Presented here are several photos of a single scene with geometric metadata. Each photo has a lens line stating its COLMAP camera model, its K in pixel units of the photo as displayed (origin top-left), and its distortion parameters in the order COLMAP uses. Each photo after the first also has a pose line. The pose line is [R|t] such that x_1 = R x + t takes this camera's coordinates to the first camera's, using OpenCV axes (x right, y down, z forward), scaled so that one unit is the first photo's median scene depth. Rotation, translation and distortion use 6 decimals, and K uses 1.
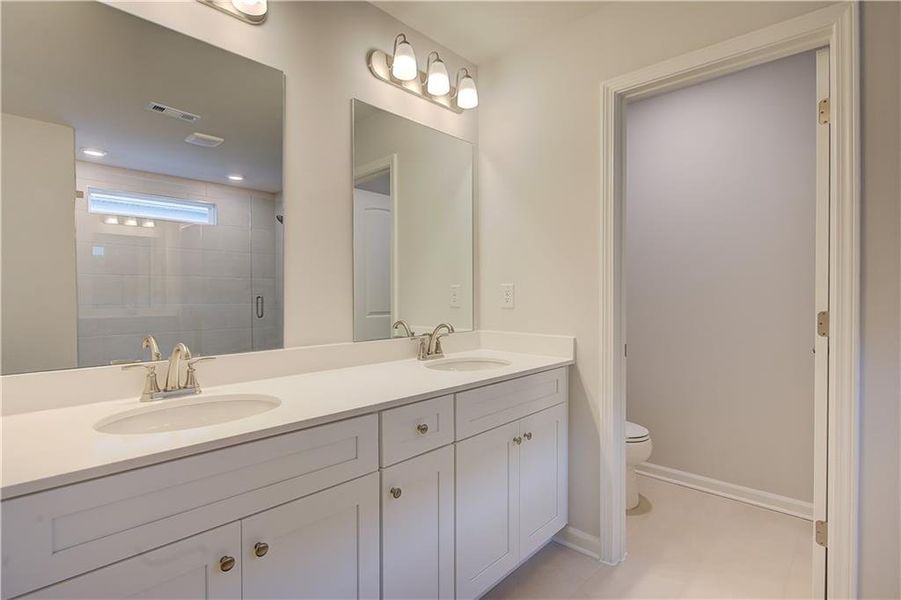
lens RADIAL K [[440.8, 0, 450.5], [0, 440.8, 300.0], [0, 0, 1]] dist [-0.006259, -0.001406]
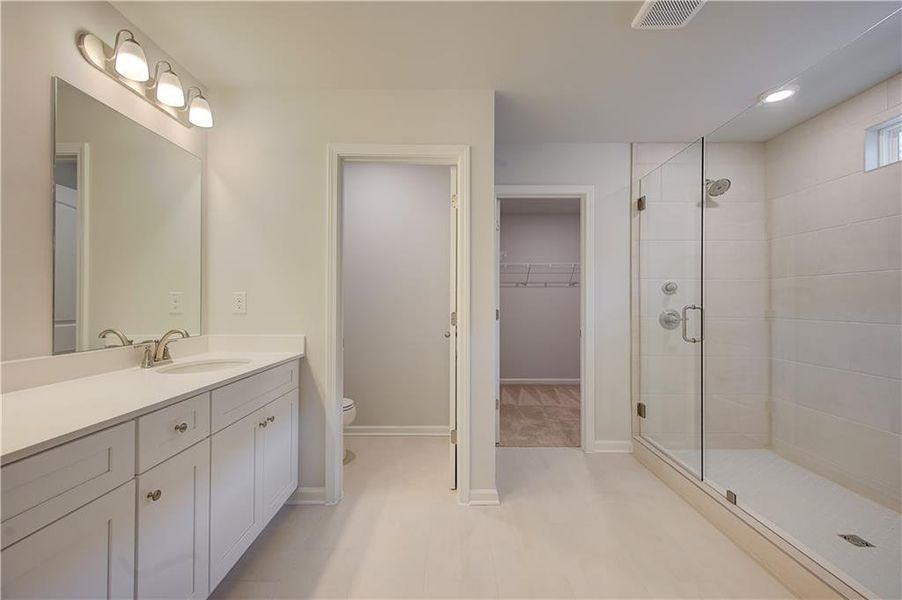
lens RADIAL K [[360.9, 0, 454.1], [0, 360.9, 299.3], [0, 0, 1]] dist [0.003288, -0.000700]
pose [[0.726711, 0.010987, 0.686855, -0.122317], [0.002459, 0.999824, -0.018594, 0.000792], [-0.686939, 0.015201, 0.726556, -0.055848]]
